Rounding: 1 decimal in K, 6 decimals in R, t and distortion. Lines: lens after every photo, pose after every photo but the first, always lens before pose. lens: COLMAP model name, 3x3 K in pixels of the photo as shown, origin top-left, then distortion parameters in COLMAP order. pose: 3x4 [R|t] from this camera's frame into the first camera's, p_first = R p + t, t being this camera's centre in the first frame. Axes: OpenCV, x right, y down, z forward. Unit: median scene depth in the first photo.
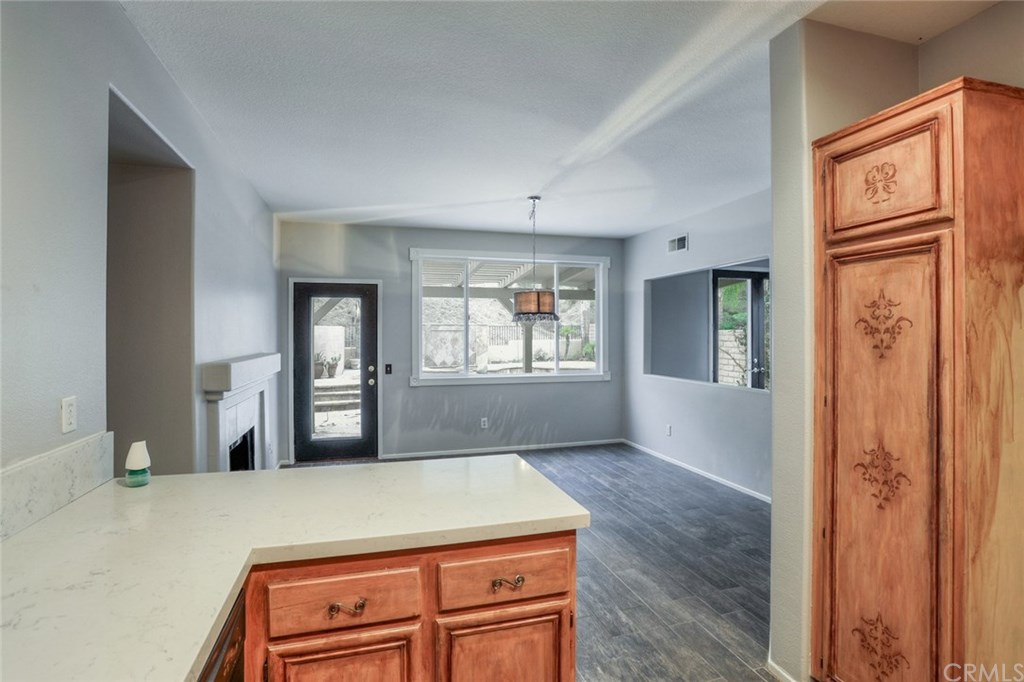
lens RADIAL K [[504.2, 0, 513.5], [0, 504.2, 338.2], [0, 0, 1]] dist [-0.079434, 0.036583]
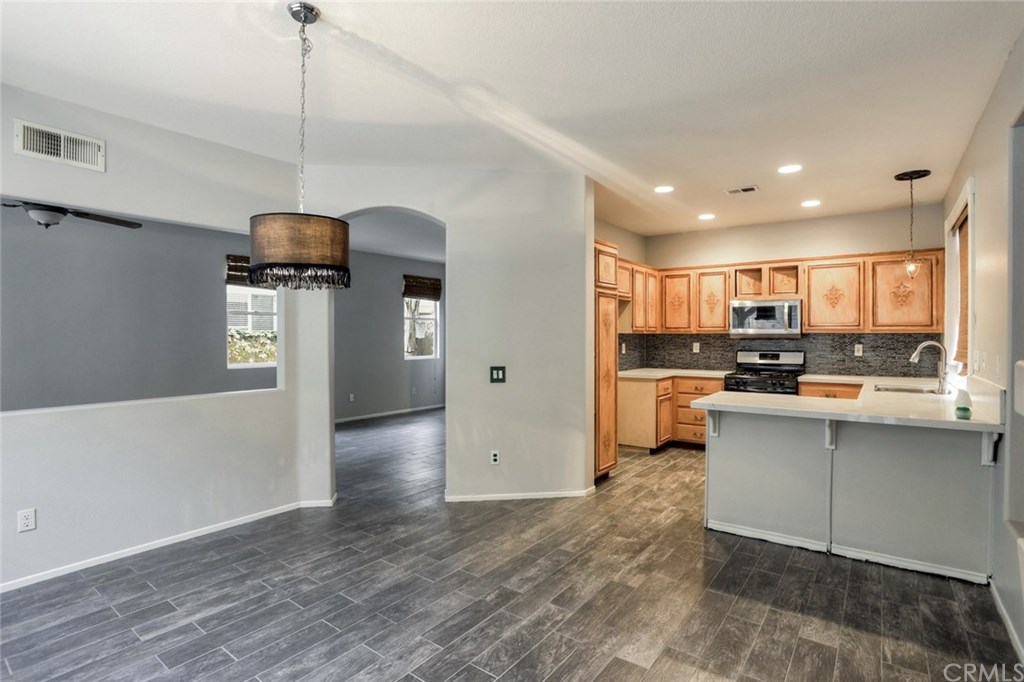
lens RADIAL K [[504.2, 0, 513.5], [0, 504.2, 338.2], [0, 0, 1]] dist [-0.079434, 0.036583]
pose [[-0.596660, -0.006232, 0.802470, -1.069163], [0.006343, 0.999902, 0.012481, 0.021178], [-0.802469, 0.012537, -0.596562, 2.823046]]
